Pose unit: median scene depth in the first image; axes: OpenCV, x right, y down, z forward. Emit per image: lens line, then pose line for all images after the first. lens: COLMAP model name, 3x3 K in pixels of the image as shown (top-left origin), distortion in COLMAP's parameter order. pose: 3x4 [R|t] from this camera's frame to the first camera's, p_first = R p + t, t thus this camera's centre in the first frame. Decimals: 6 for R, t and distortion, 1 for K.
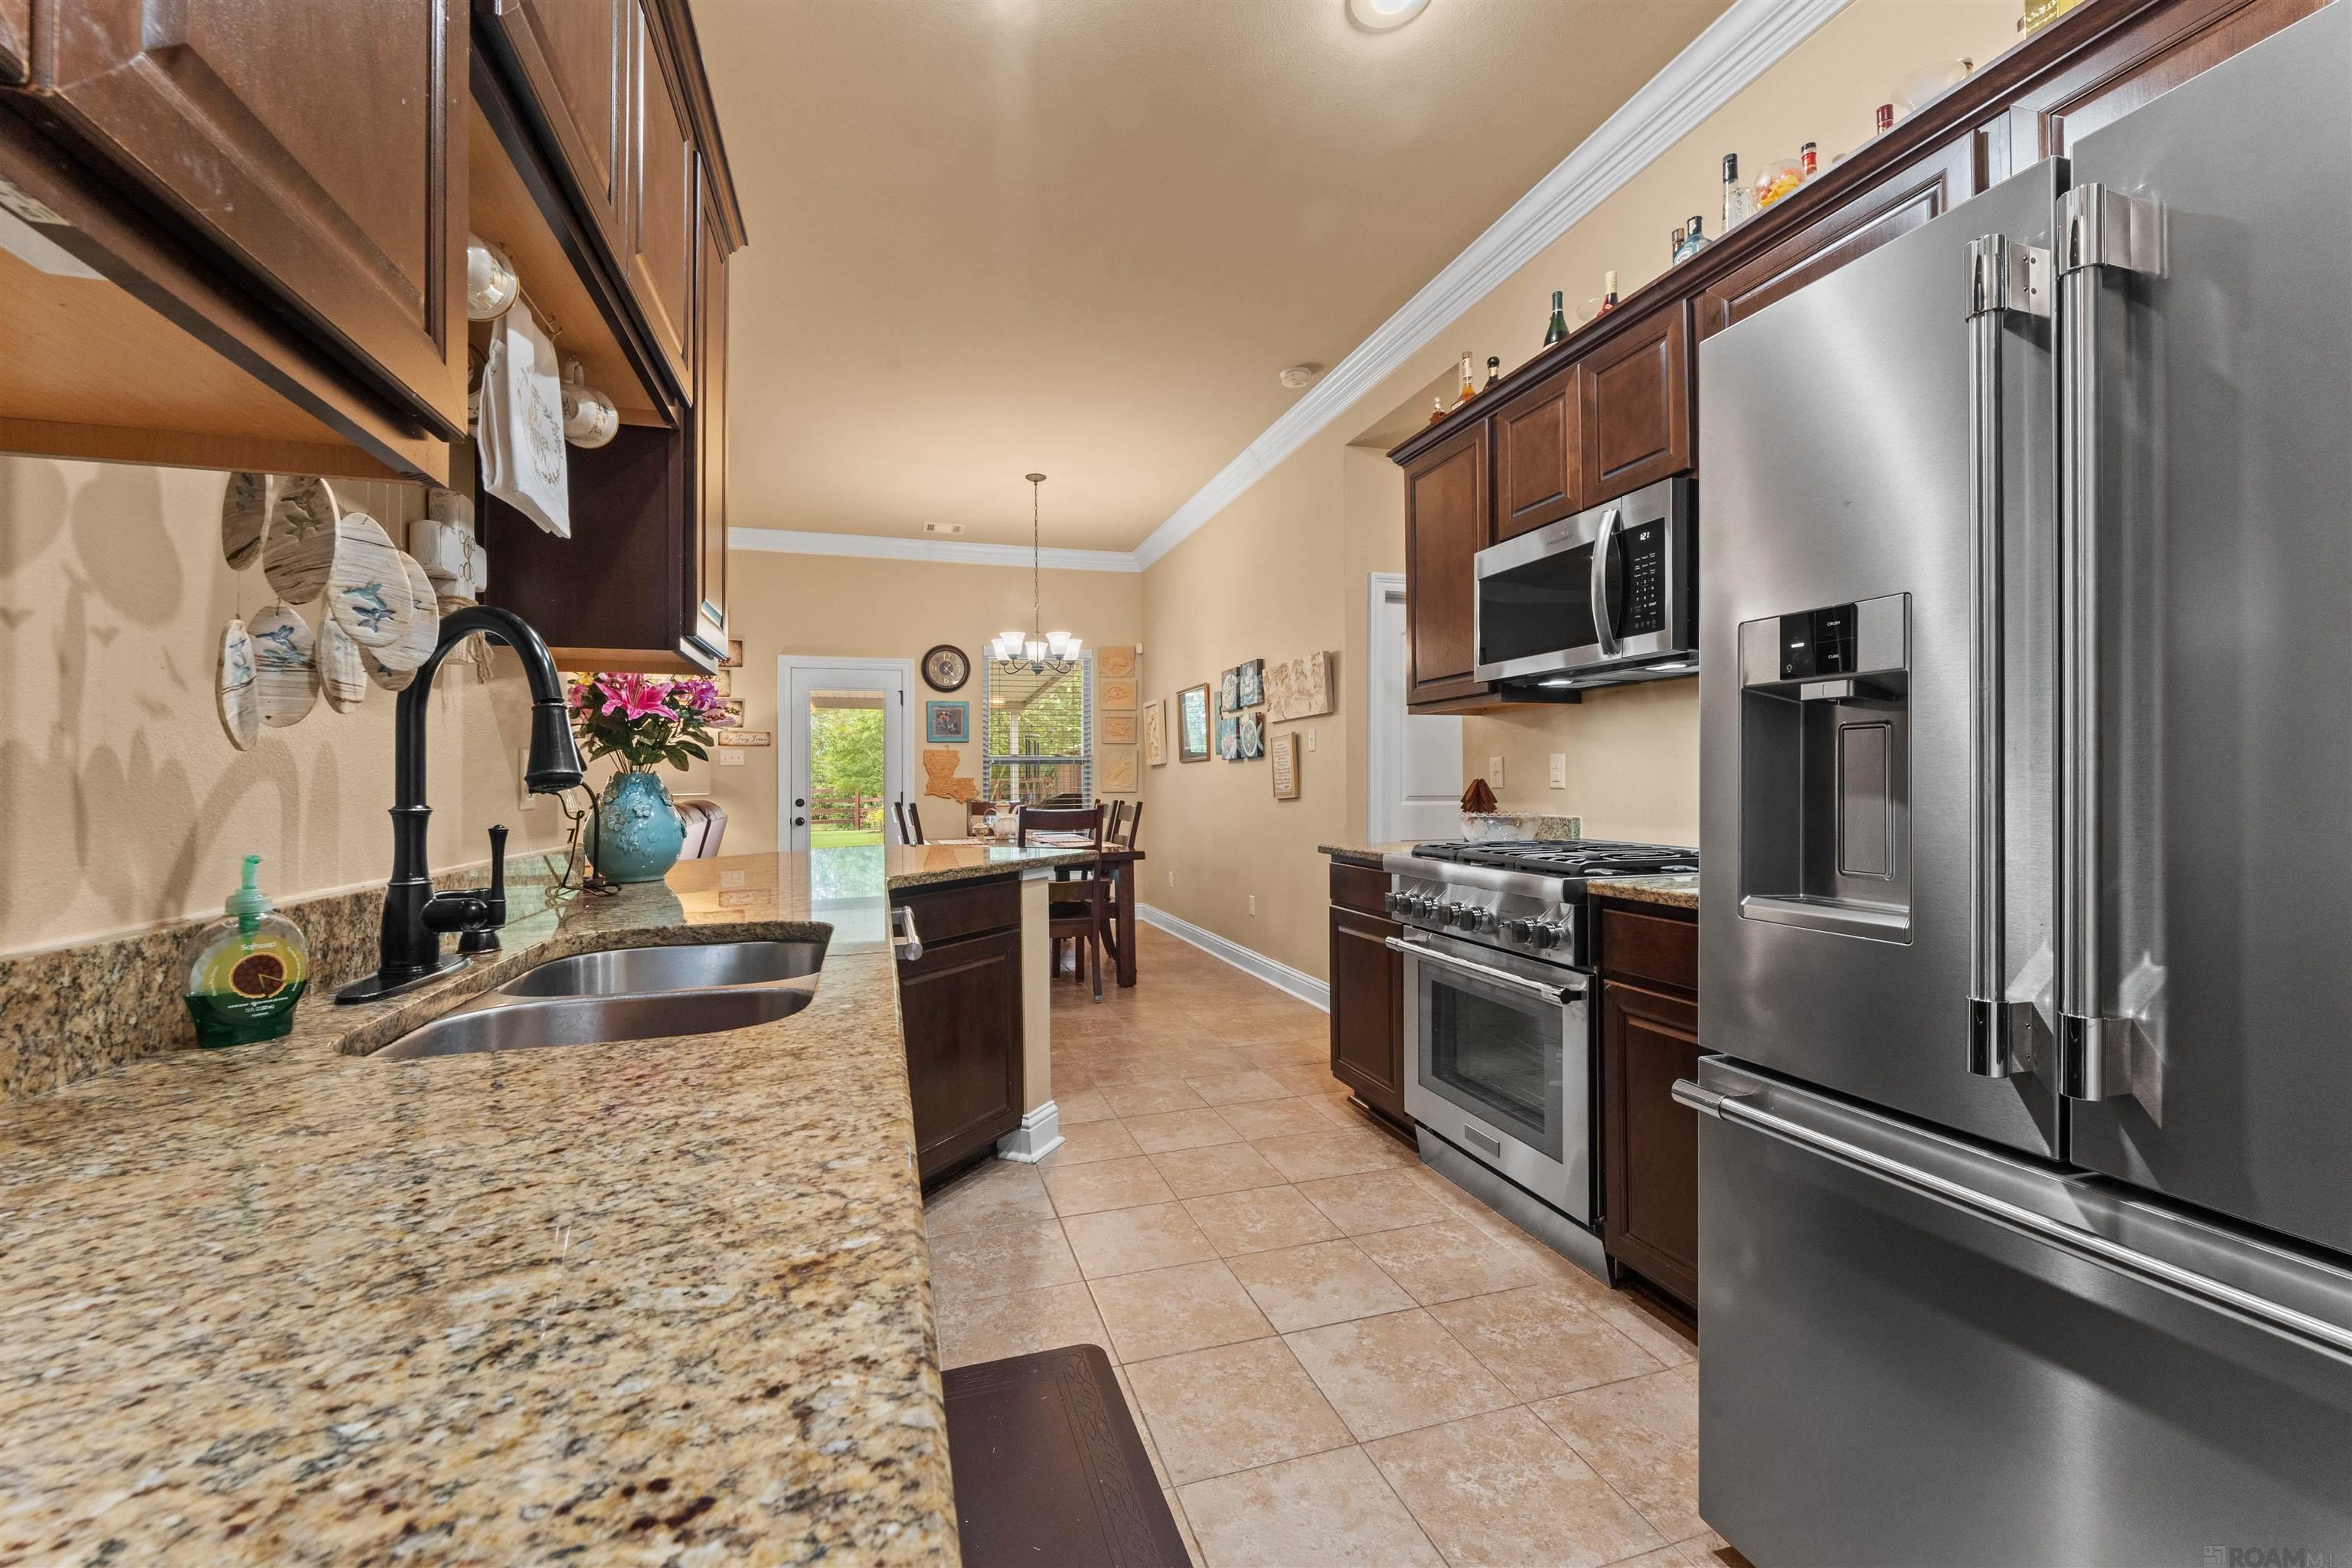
lens RADIAL K [[949.9, 0, 1163.6], [0, 949.9, 772.7], [0, 0, 1]] dist [-0.001136, 0.000451]
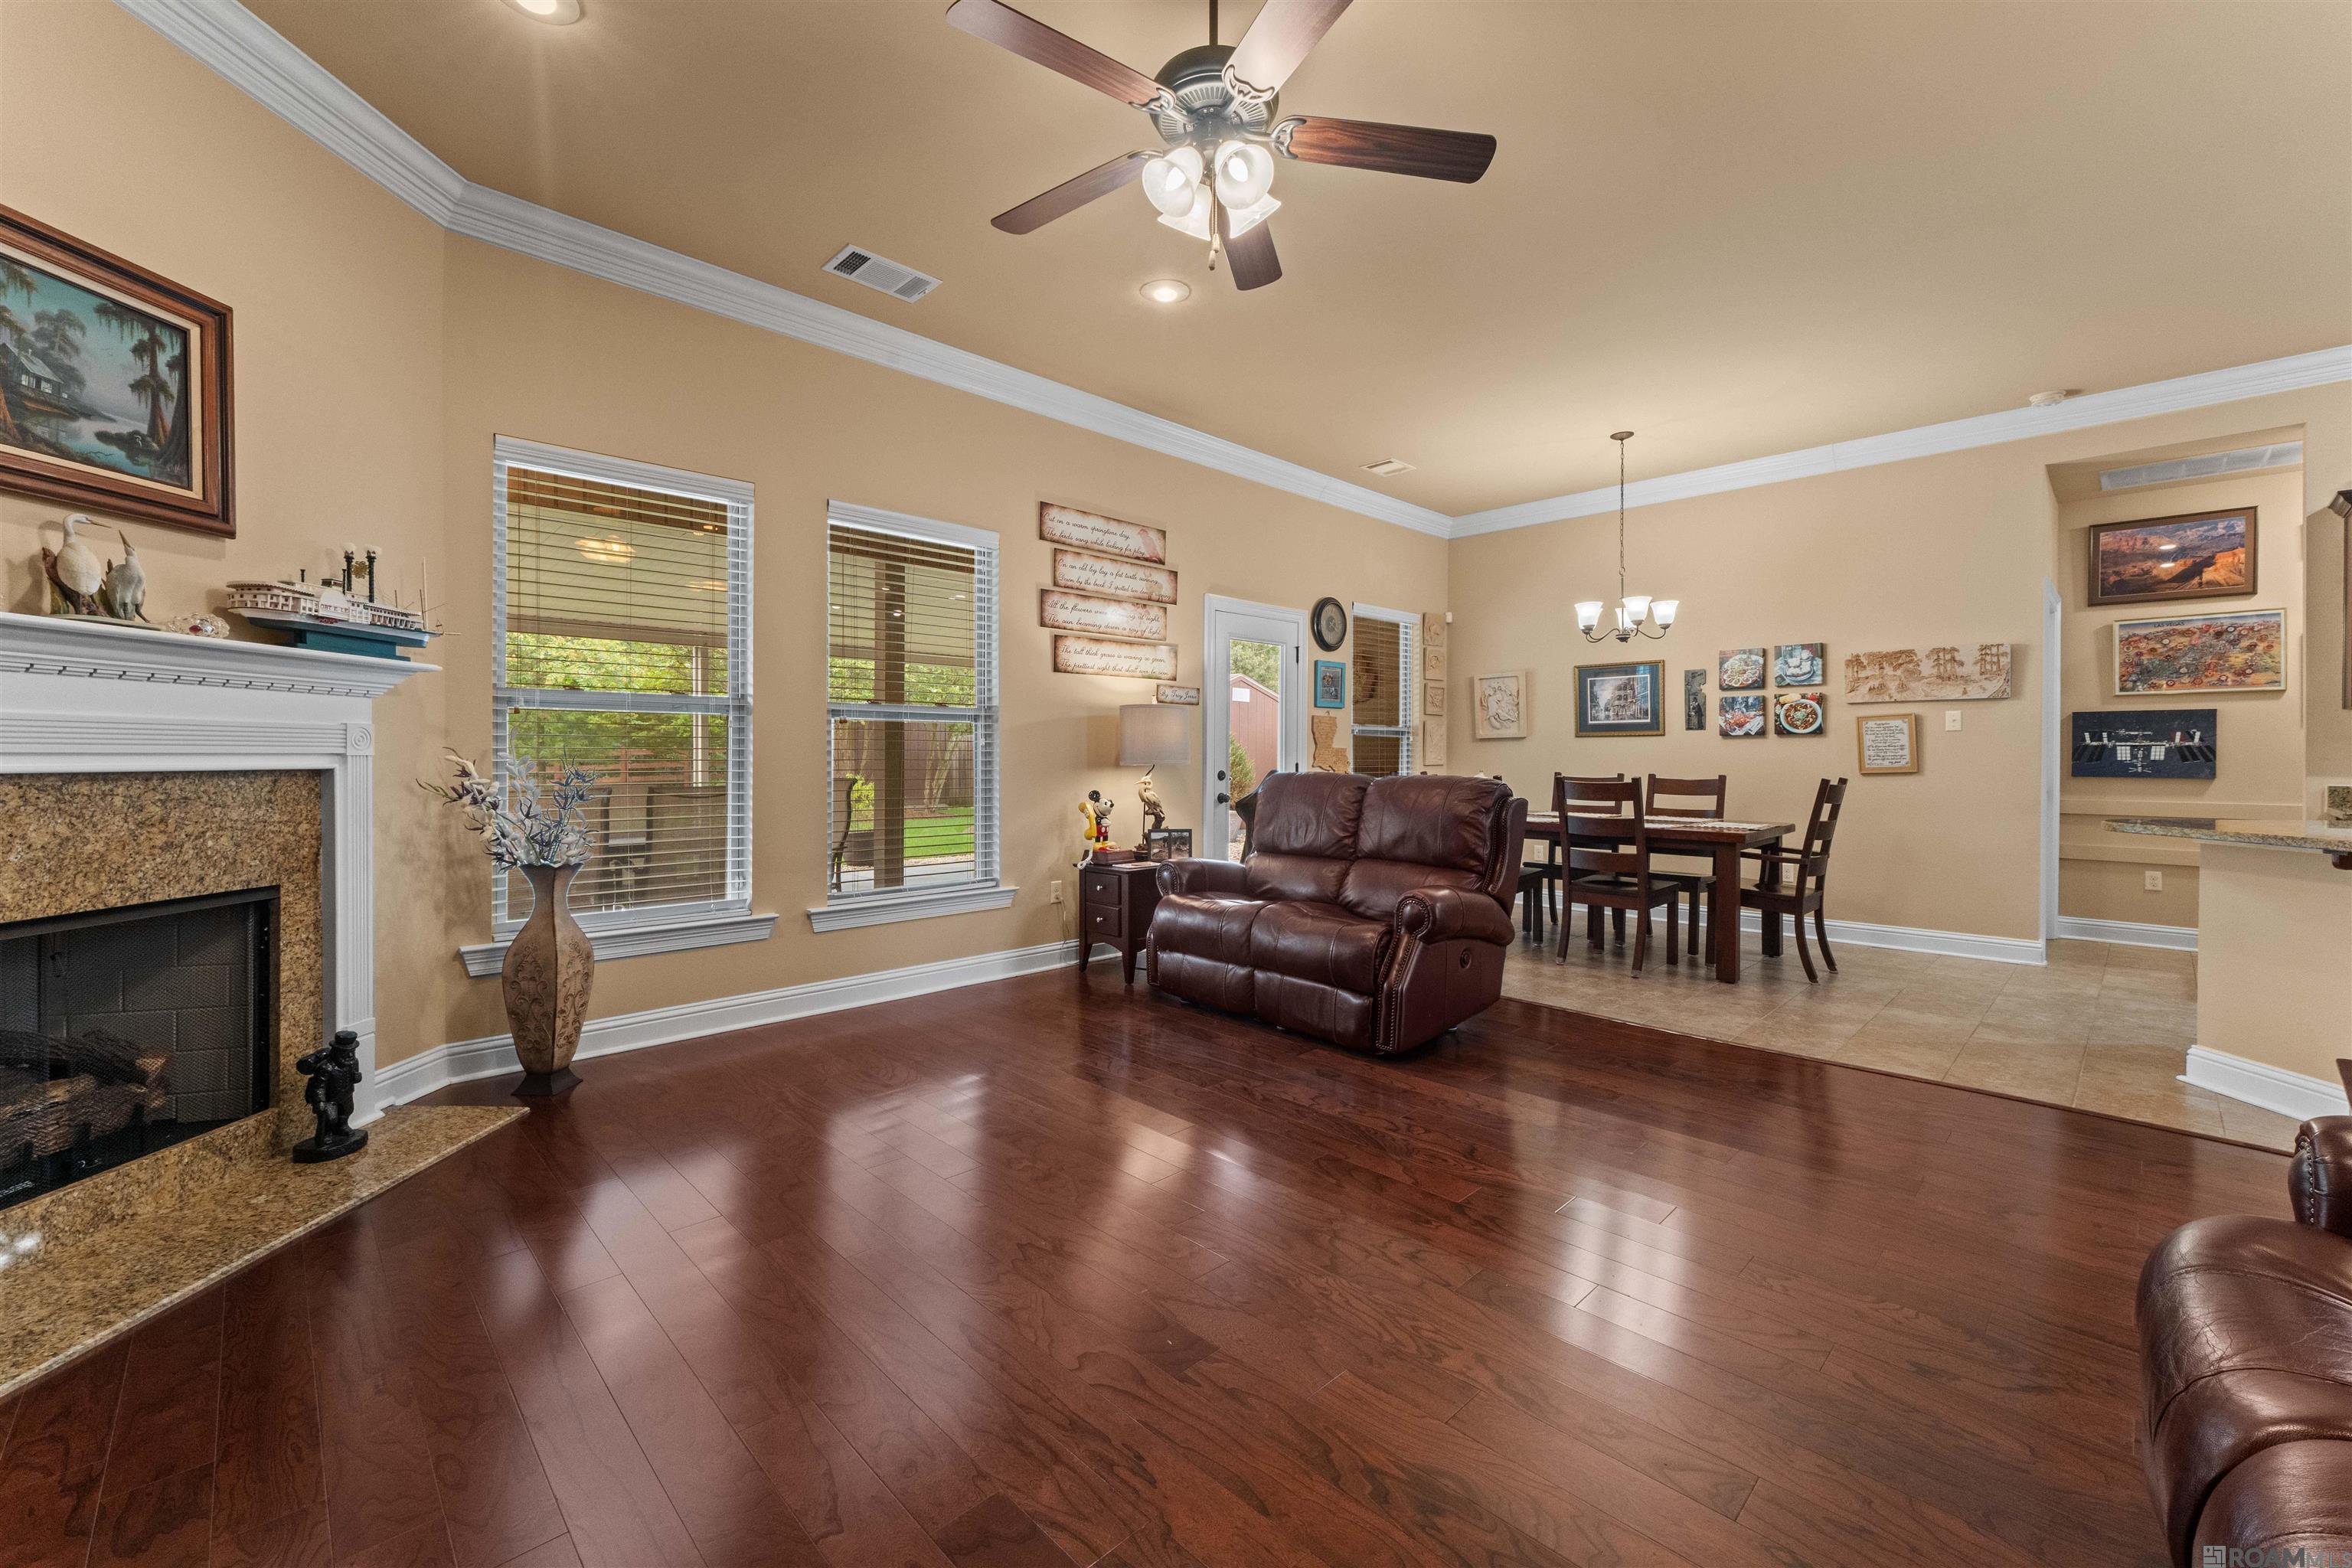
lens RADIAL K [[949.9, 0, 1168.4], [0, 949.9, 764.7], [0, 0, 1]] dist [-0.001136, 0.000451]
pose [[0.890378, 0.008608, 0.455140, -1.644934], [-0.017646, 0.999722, 0.015614, 0.021039], [-0.454880, -0.021934, 0.890283, 0.594233]]
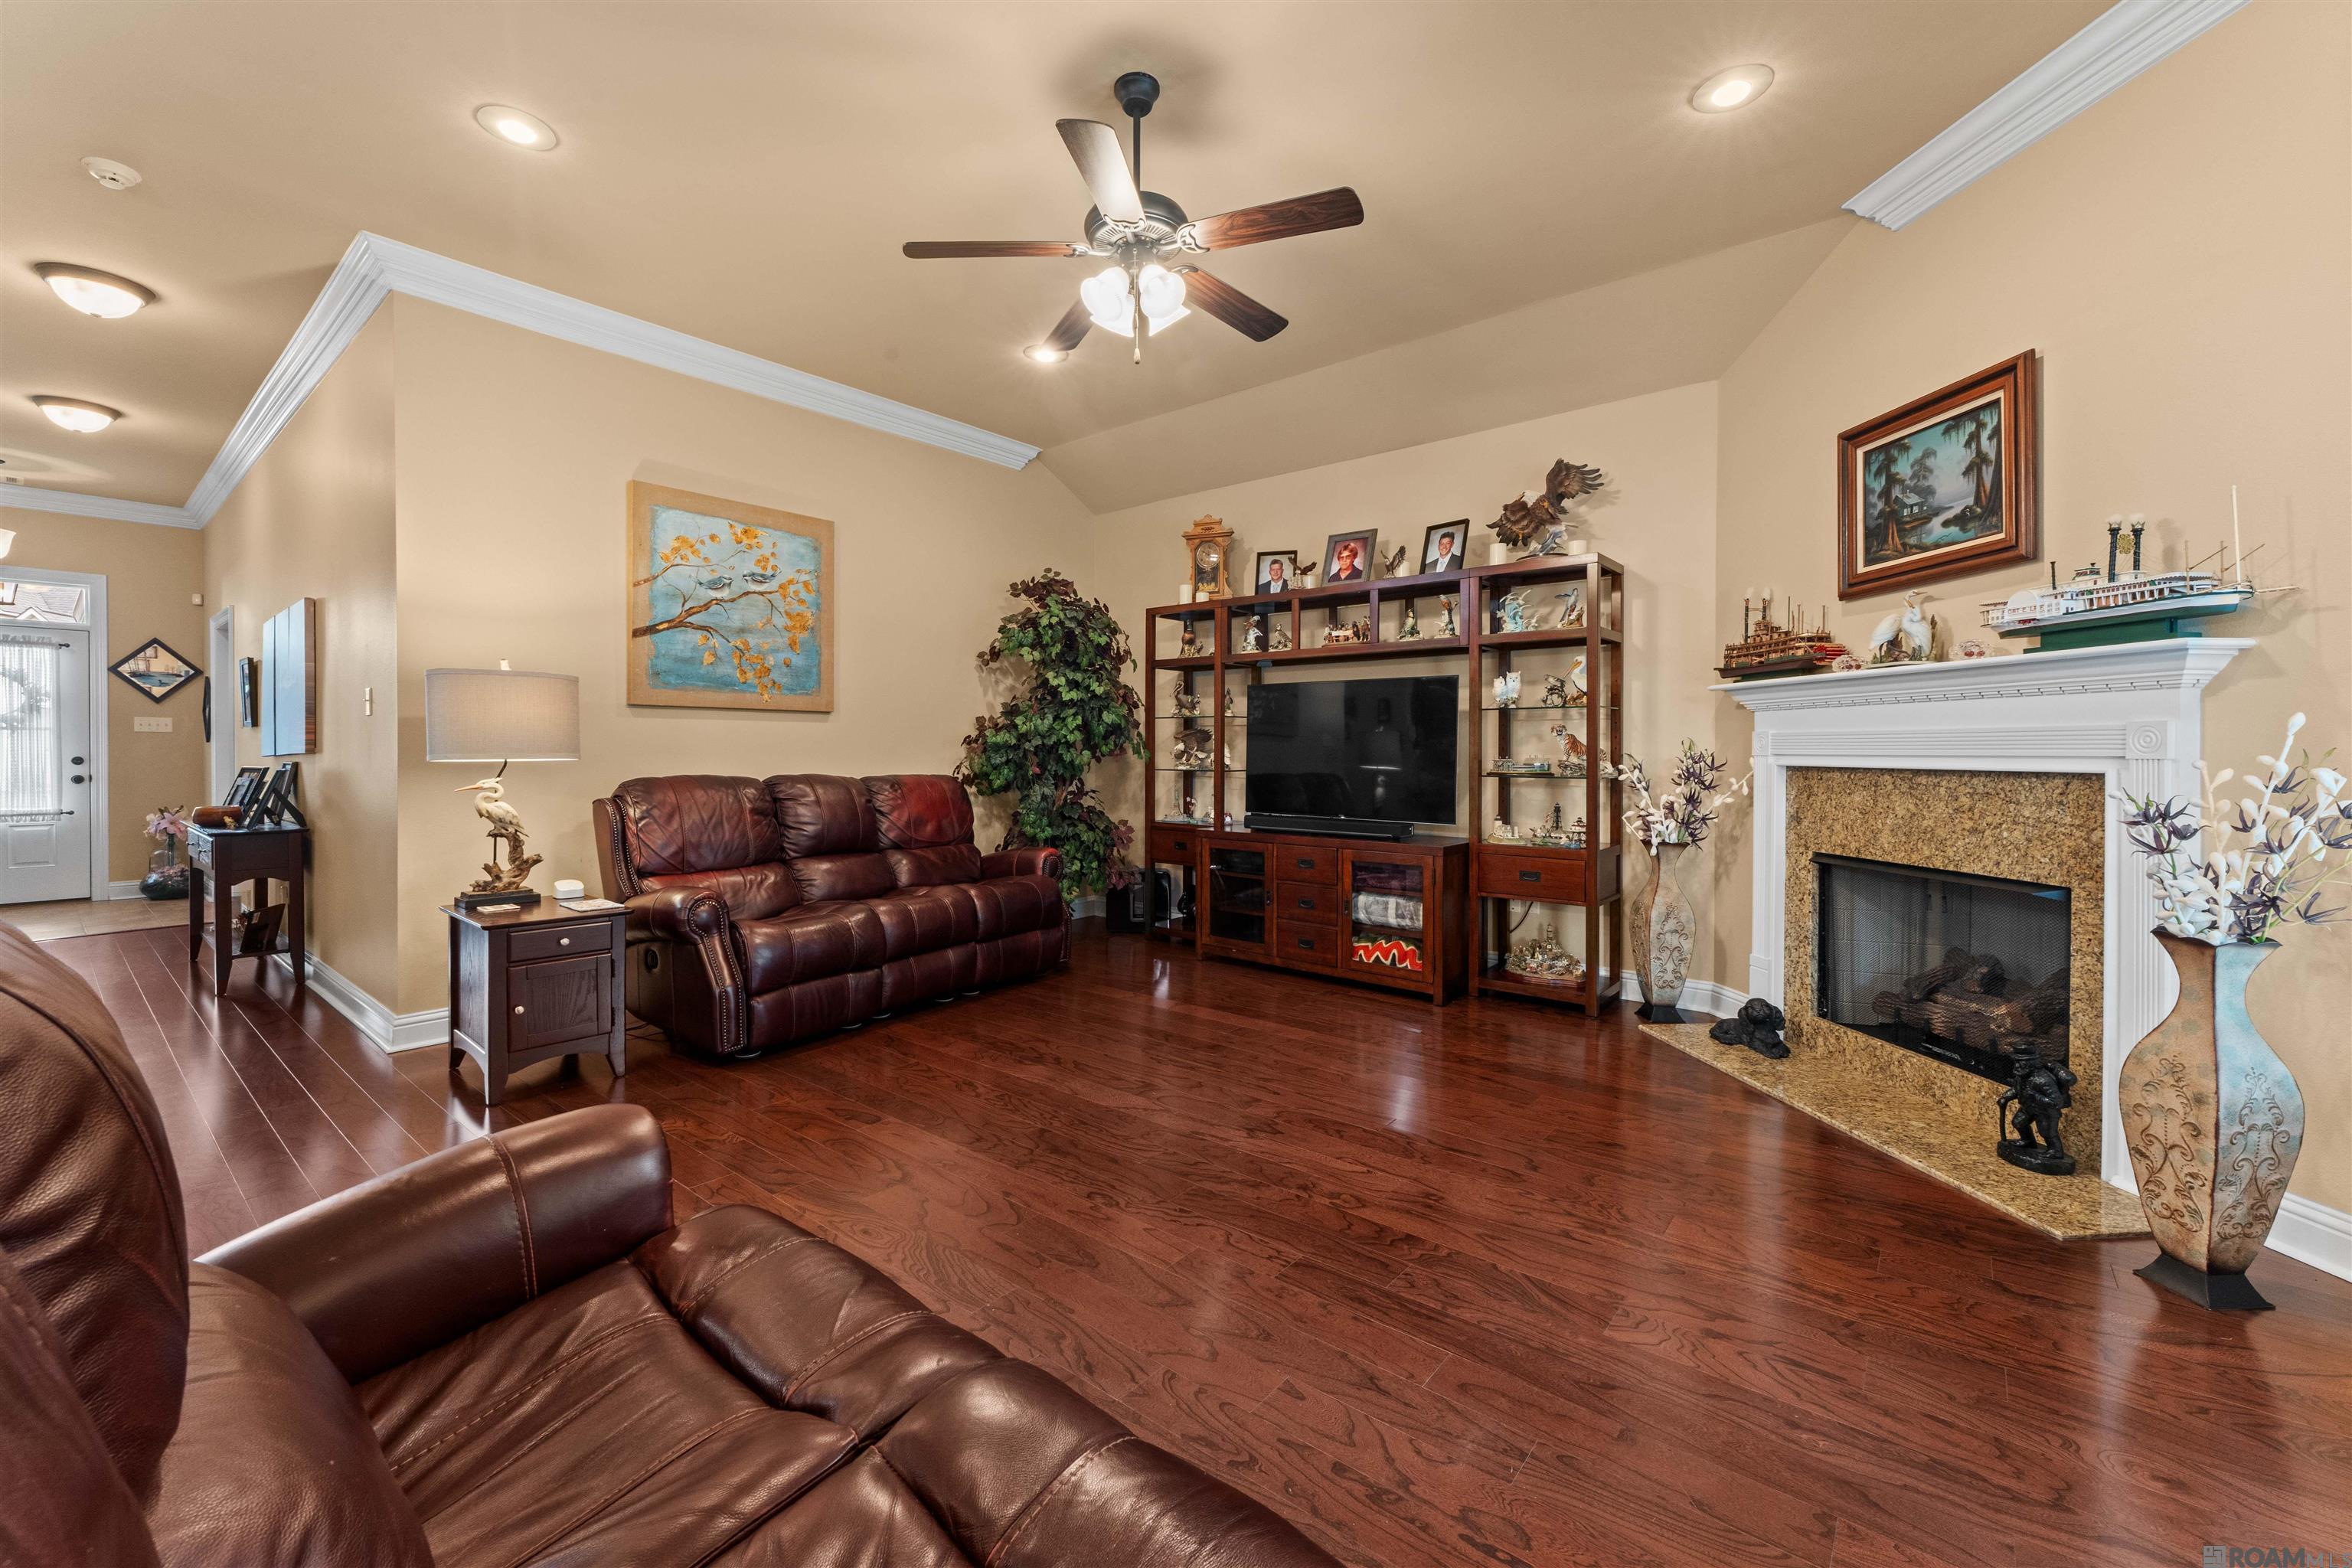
lens RADIAL K [[949.9, 0, 1171.9], [0, 949.9, 763.0], [0, 0, 1]] dist [-0.001136, 0.000451]
pose [[-0.836044, 0.016534, -0.548414, -0.929123], [0.015224, 0.999860, 0.006935, 0.025697], [0.548452, -0.002551, -0.836178, 1.815638]]
